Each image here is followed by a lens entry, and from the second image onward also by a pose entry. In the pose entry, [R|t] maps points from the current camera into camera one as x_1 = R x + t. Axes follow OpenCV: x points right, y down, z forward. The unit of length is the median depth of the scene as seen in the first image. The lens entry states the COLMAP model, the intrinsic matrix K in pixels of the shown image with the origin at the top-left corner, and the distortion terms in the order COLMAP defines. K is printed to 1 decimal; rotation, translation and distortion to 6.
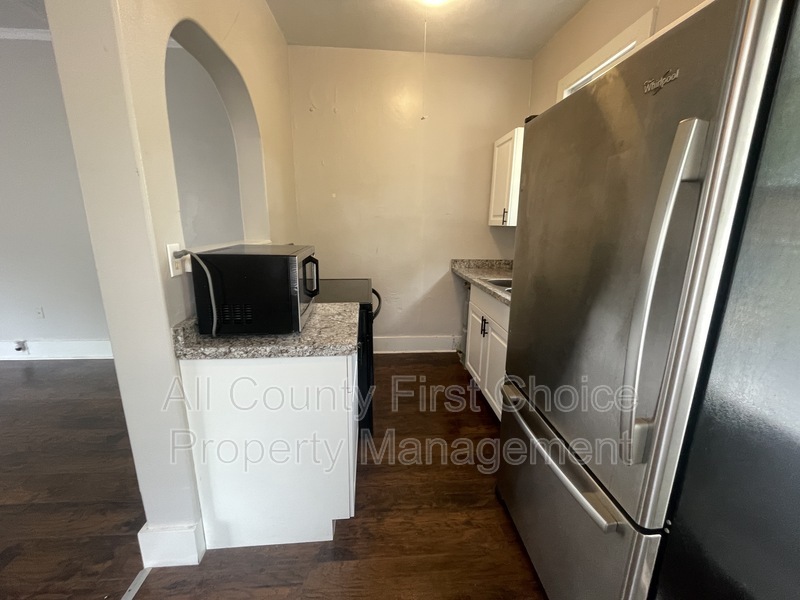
lens RADIAL K [[326.7, 0, 397.7], [0, 326.7, 294.0], [0, 0, 1]] dist [0.000700, -0.000185]
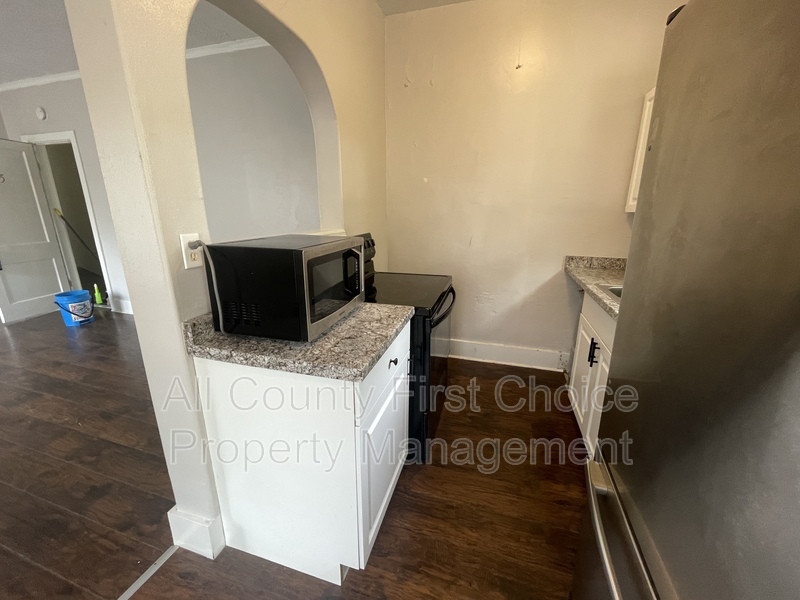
lens RADIAL K [[326.7, 0, 396.6], [0, 326.7, 294.9], [0, 0, 1]] dist [0.000700, -0.000185]
pose [[0.929072, 0.083039, -0.360458, 0.199125], [-0.069736, 0.996323, 0.049779, -0.060039], [0.363266, -0.021111, 0.931446, 0.304396]]
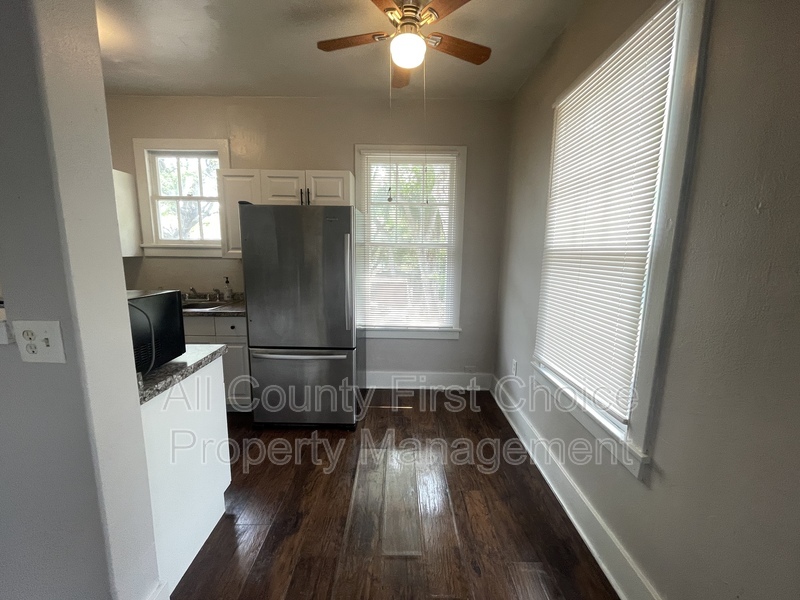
lens RADIAL K [[326.7, 0, 398.5], [0, 326.7, 296.8], [0, 0, 1]] dist [0.000700, -0.000185]
pose [[0.076026, -0.155849, 0.984851, -1.401468], [0.205842, 0.968887, 0.137433, -0.088488], [-0.975628, 0.192275, 0.105741, 0.052642]]
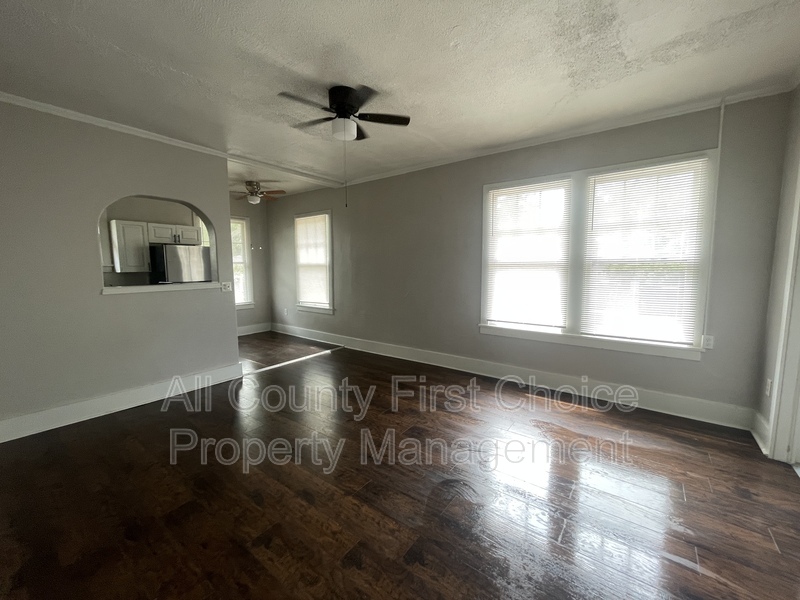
lens RADIAL K [[326.7, 0, 400.5], [0, 326.7, 300.5], [0, 0, 1]] dist [0.000700, -0.000185]
pose [[-0.754813, -0.081032, 0.650916, -4.089185], [0.138231, 0.950404, 0.278610, -0.573709], [-0.641210, 0.300276, -0.706176, 2.081781]]
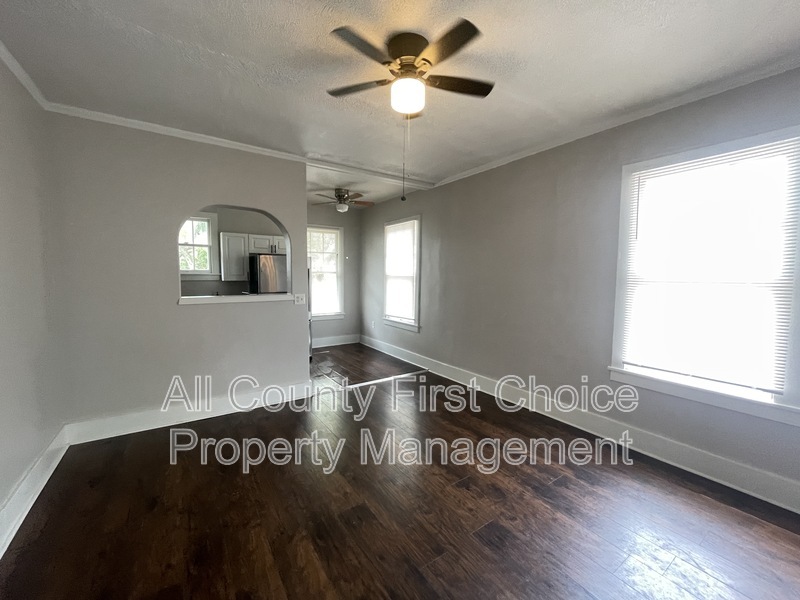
lens RADIAL K [[326.7, 0, 400.5], [0, 326.7, 299.3], [0, 0, 1]] dist [0.000700, -0.000185]
pose [[-0.502135, -0.084164, 0.860684, -3.759193], [0.175298, 0.964685, 0.196605, -0.472757], [-0.846836, 0.249598, -0.469648, 1.507924]]
